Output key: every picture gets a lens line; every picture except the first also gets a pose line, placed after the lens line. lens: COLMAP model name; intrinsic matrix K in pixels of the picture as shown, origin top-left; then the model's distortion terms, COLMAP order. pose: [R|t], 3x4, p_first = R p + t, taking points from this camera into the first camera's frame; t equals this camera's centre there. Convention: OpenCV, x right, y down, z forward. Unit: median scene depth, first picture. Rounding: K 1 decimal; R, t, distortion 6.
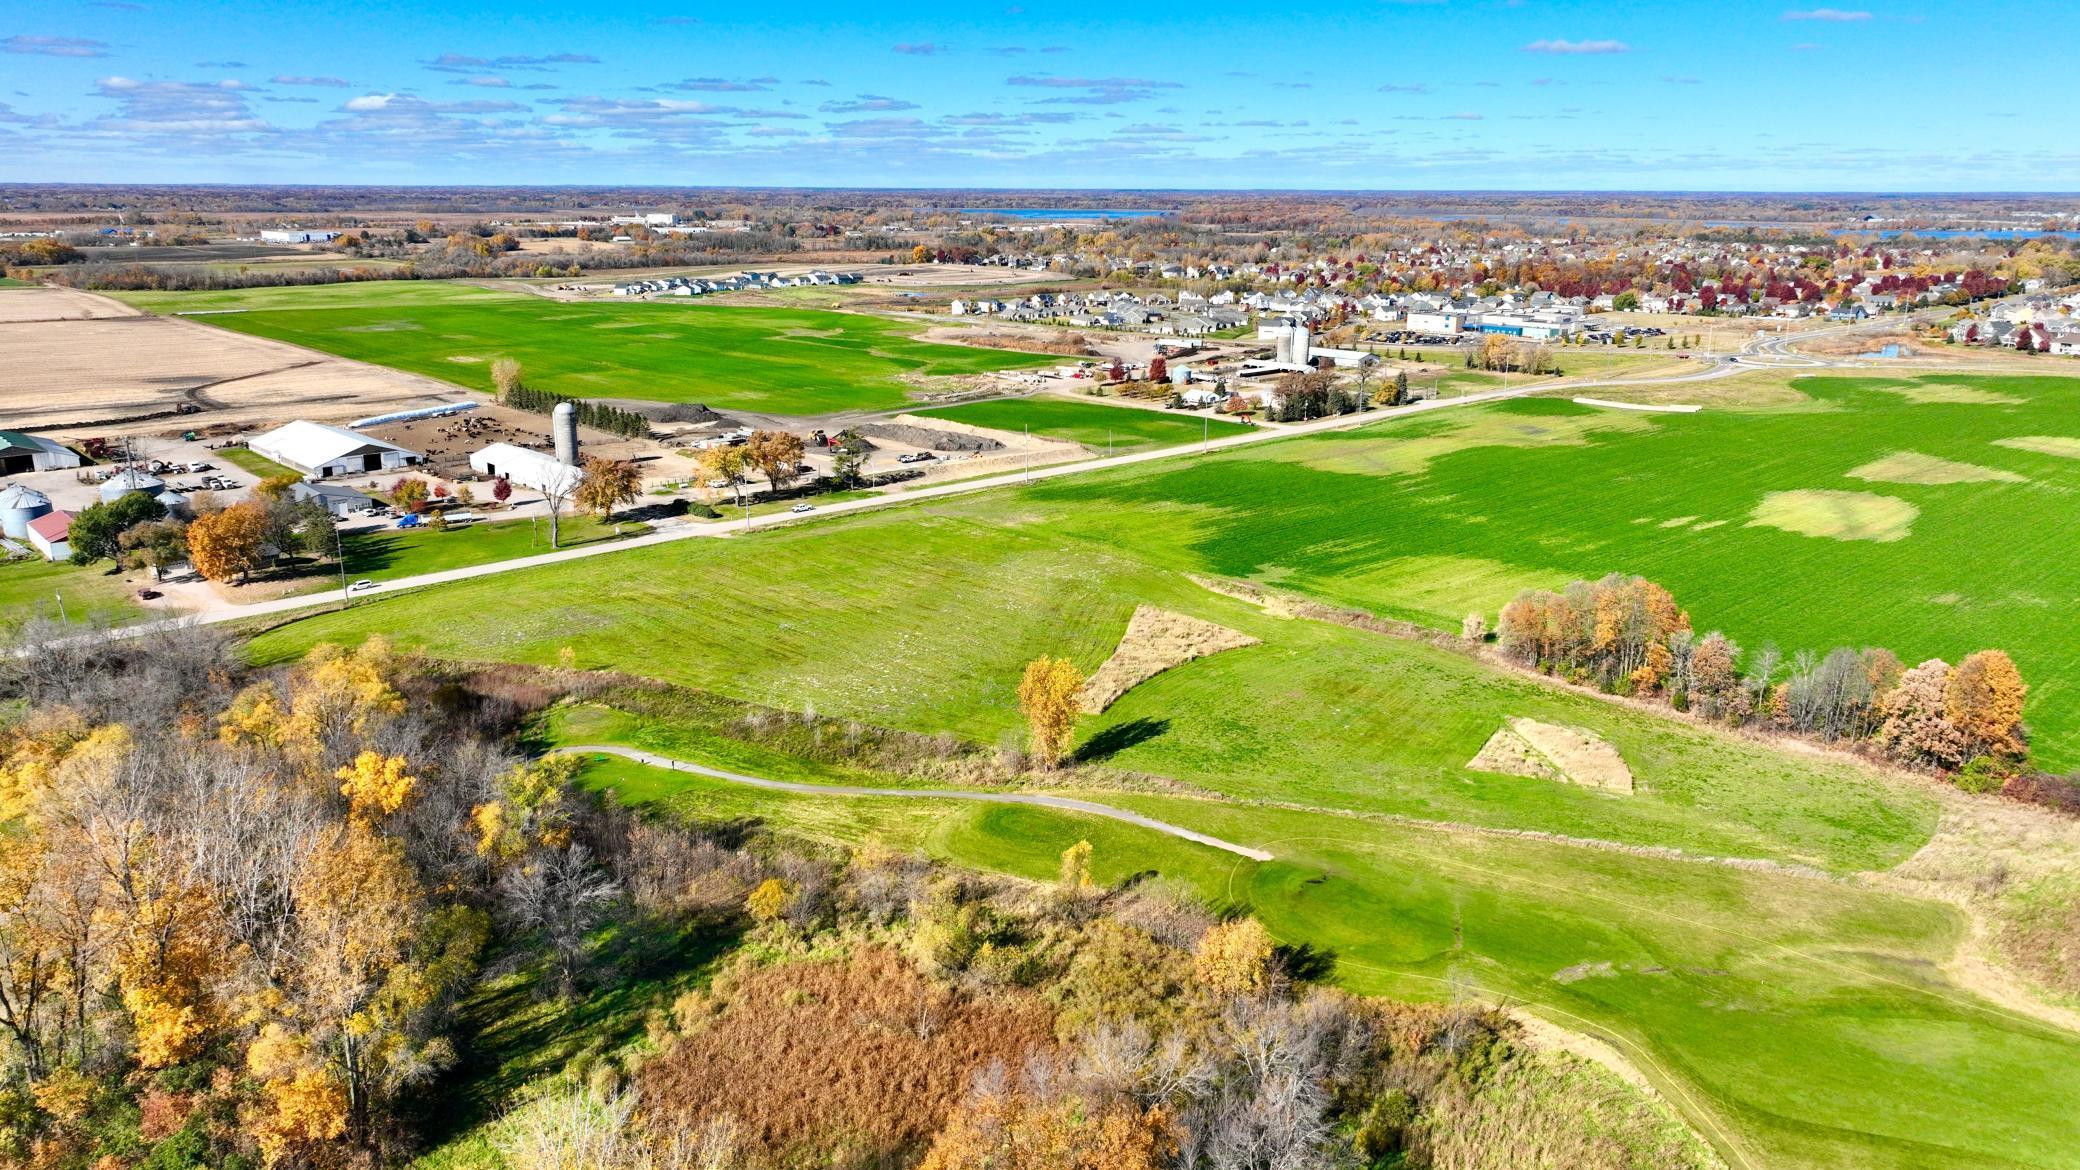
lens RADIAL K [[1457.1, 0, 1048.3], [0, 1457.1, 580.5], [0, 0, 1]] dist [0.000374, 0.009878]
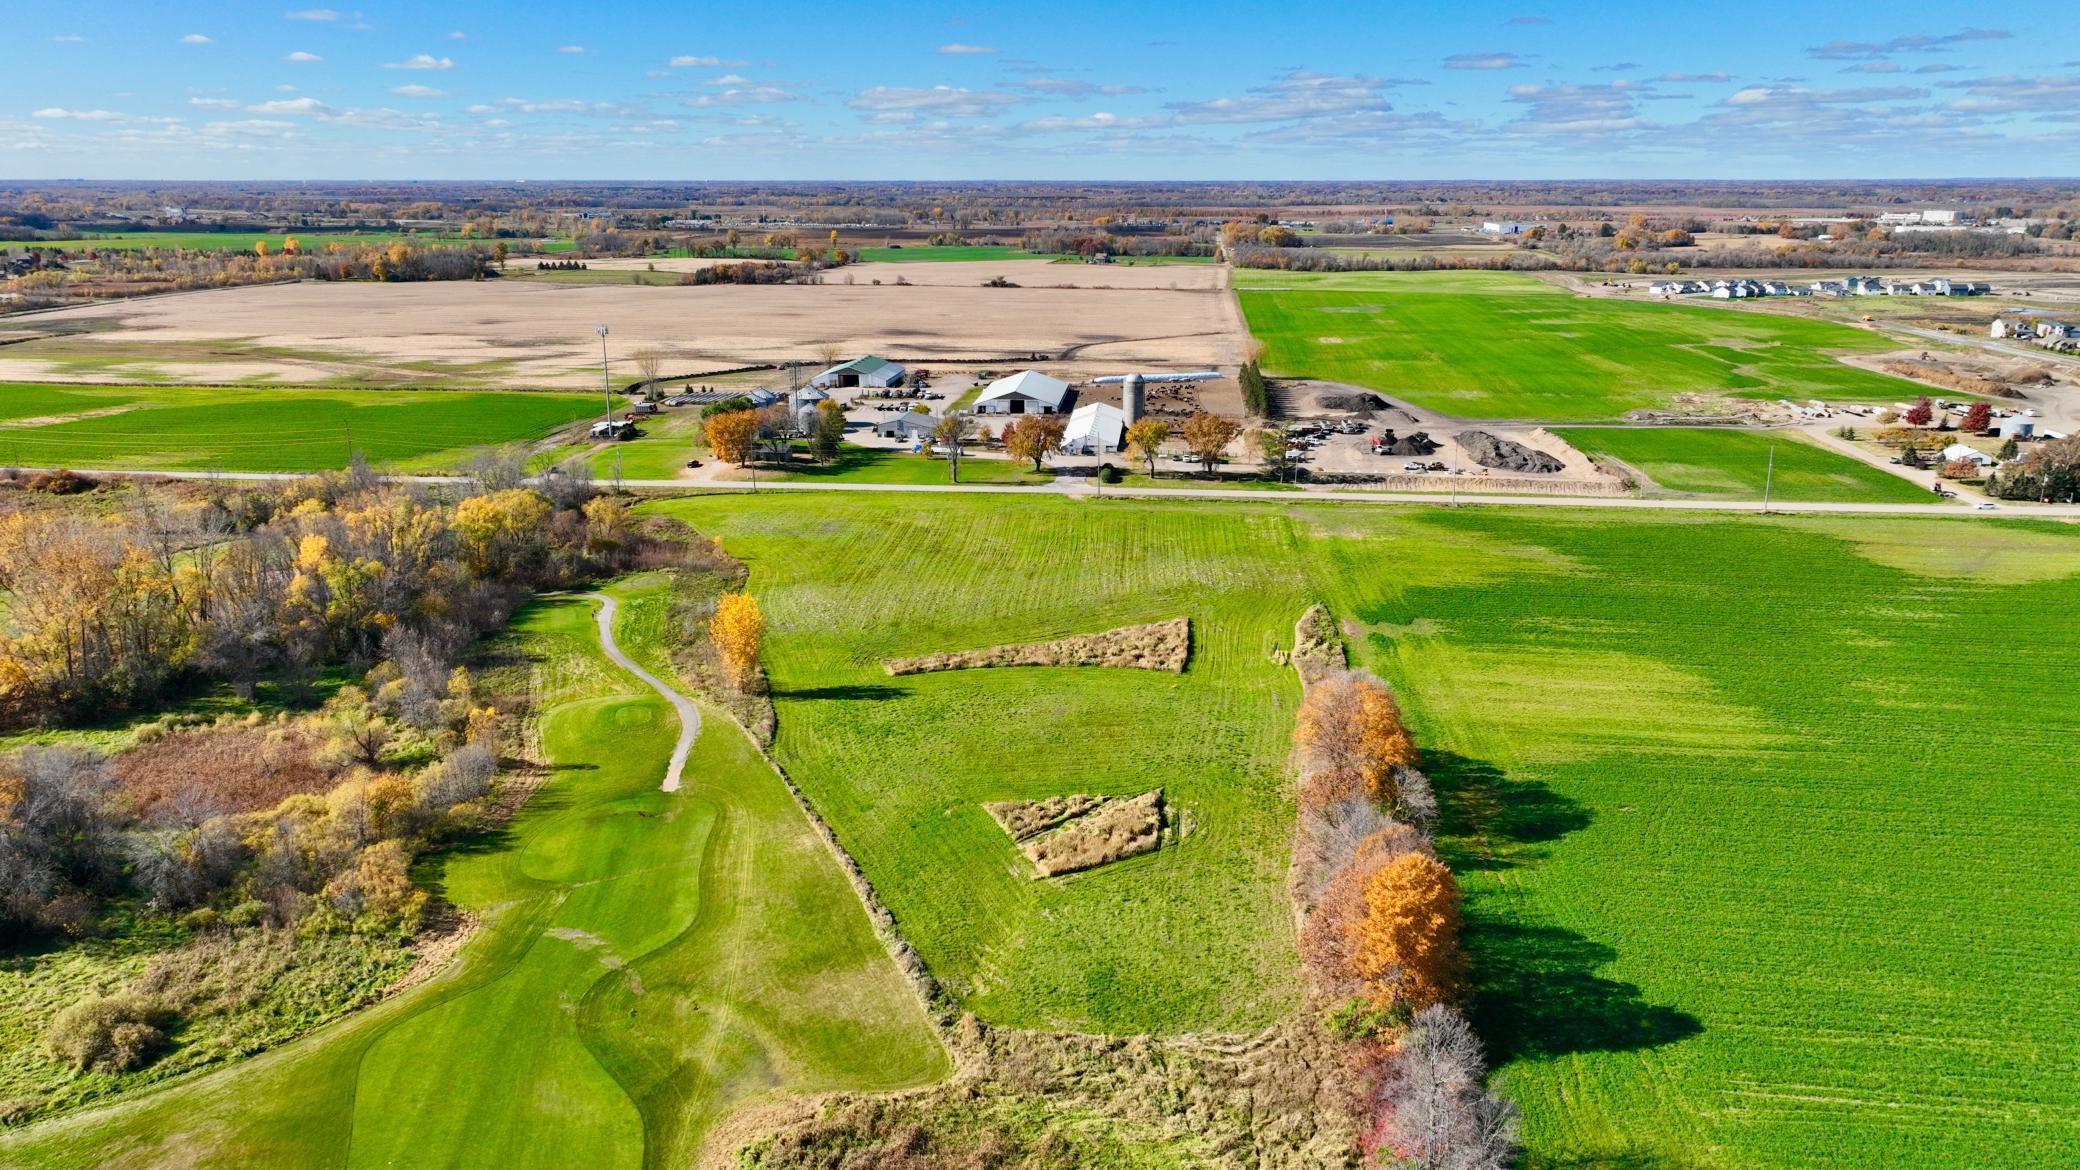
lens RADIAL K [[1477.6, 0, 1048.0], [0, 1477.6, 580.8], [0, 0, 1]] dist [0.001703, 0.007215]
pose [[0.658255, 0.193185, -0.727585, 0.287178], [-0.193187, 0.977494, 0.084760, -0.028789], [0.727585, 0.084766, 0.680761, 0.112877]]
